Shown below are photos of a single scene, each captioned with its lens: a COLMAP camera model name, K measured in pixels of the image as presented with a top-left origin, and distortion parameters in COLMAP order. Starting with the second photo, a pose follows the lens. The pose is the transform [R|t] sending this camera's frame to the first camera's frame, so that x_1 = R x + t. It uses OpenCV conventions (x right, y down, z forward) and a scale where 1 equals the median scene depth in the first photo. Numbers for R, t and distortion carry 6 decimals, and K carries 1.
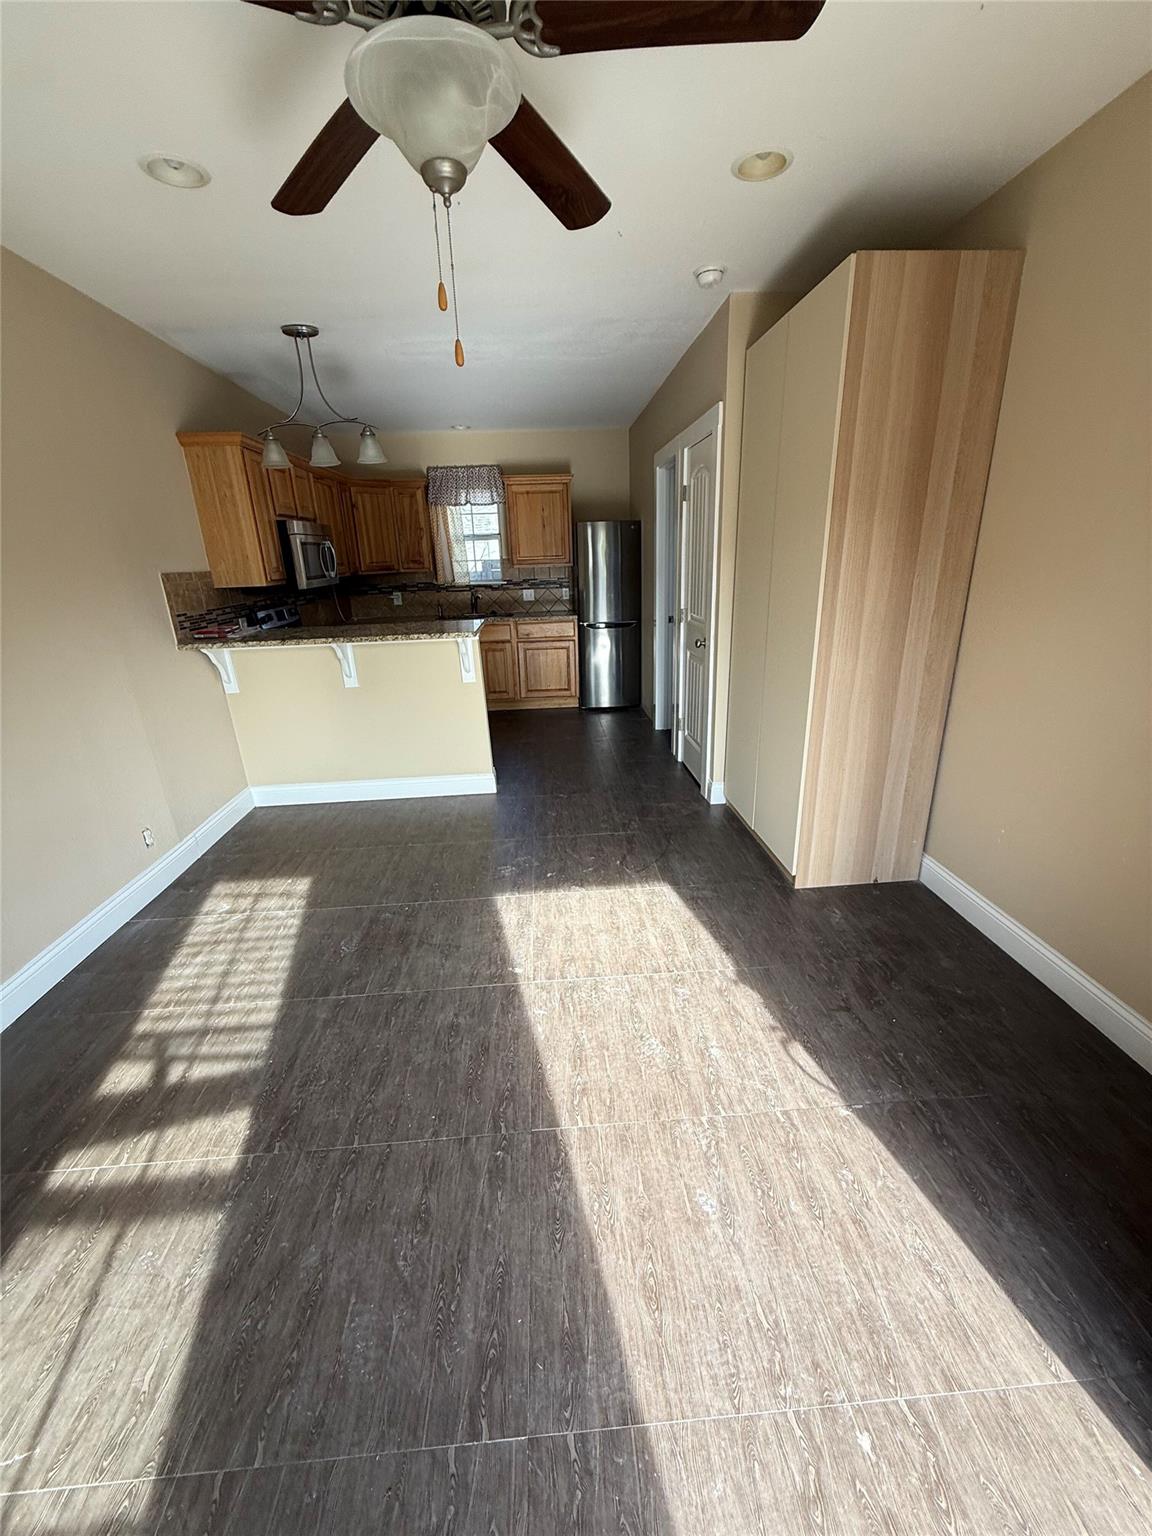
lens RADIAL K [[607.0, 0, 574.9], [0, 607.0, 766.8], [0, 0, 1]] dist [0.000006, -0.000236]
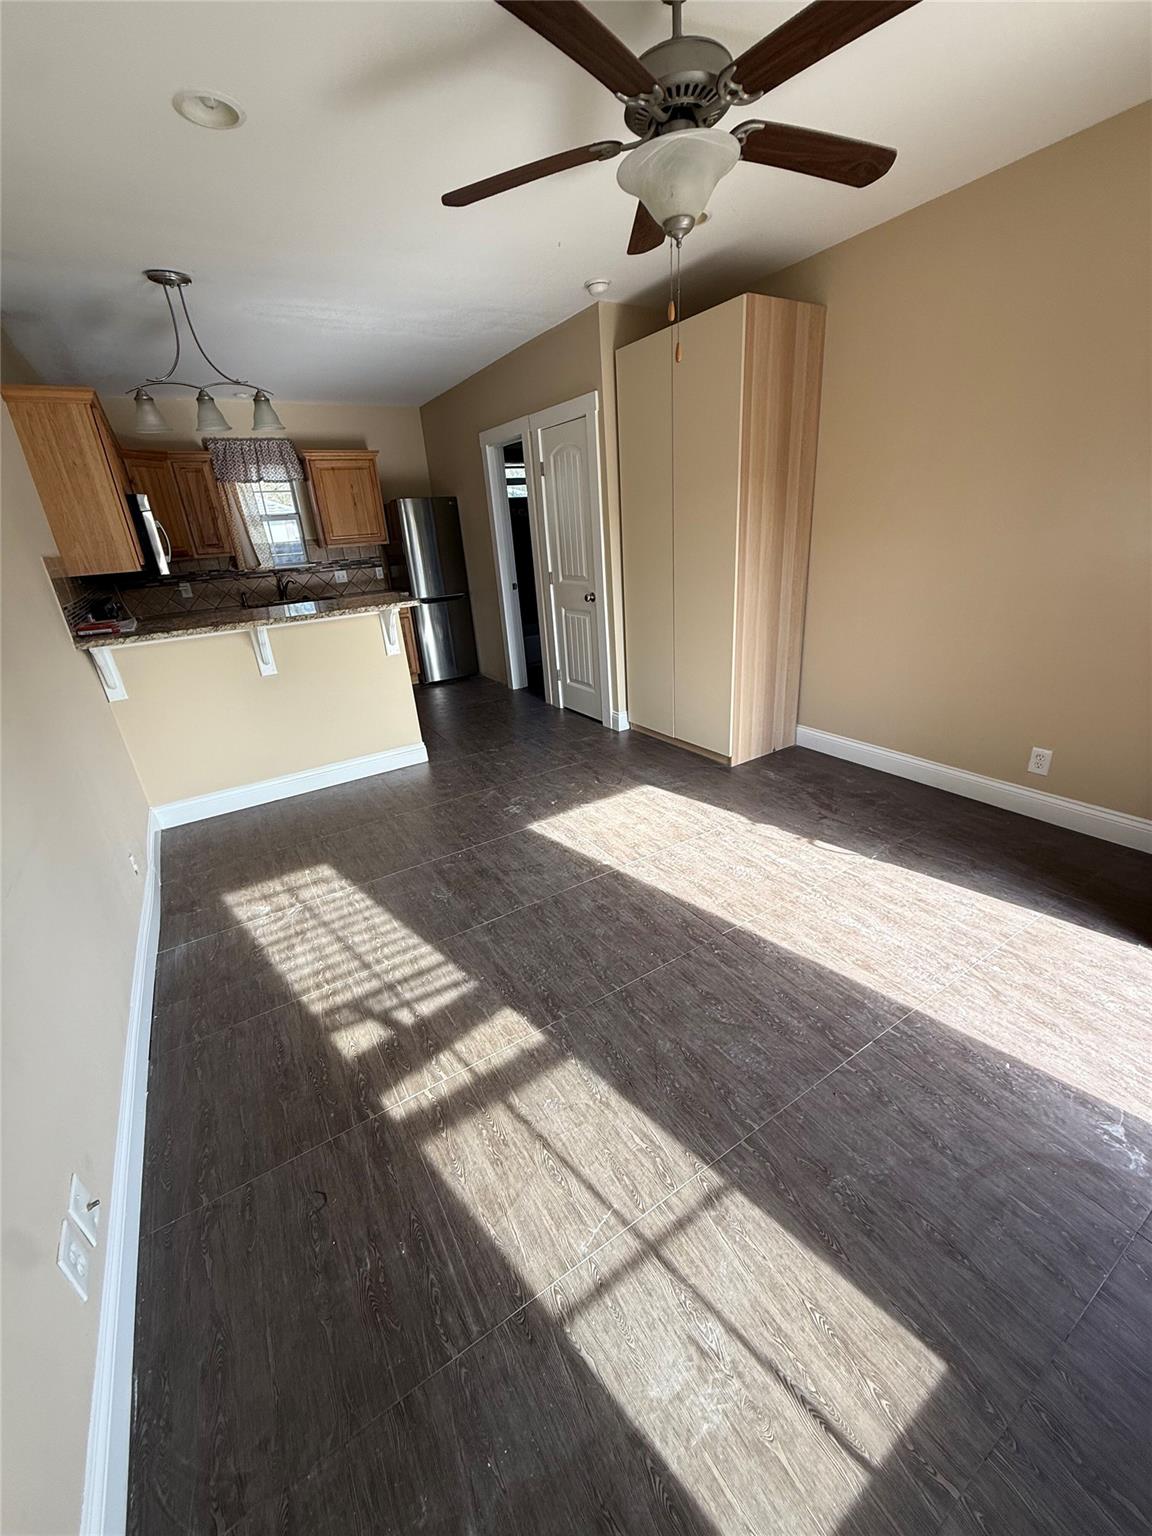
lens RADIAL K [[607.0, 0, 573.5], [0, 607.0, 768.5], [0, 0, 1]] dist [0.000006, -0.000236]
pose [[0.879133, -0.200419, 0.432387, -0.568990], [0.189920, 0.979453, 0.067845, 0.051175], [-0.437100, 0.022474, 0.899132, -0.057313]]
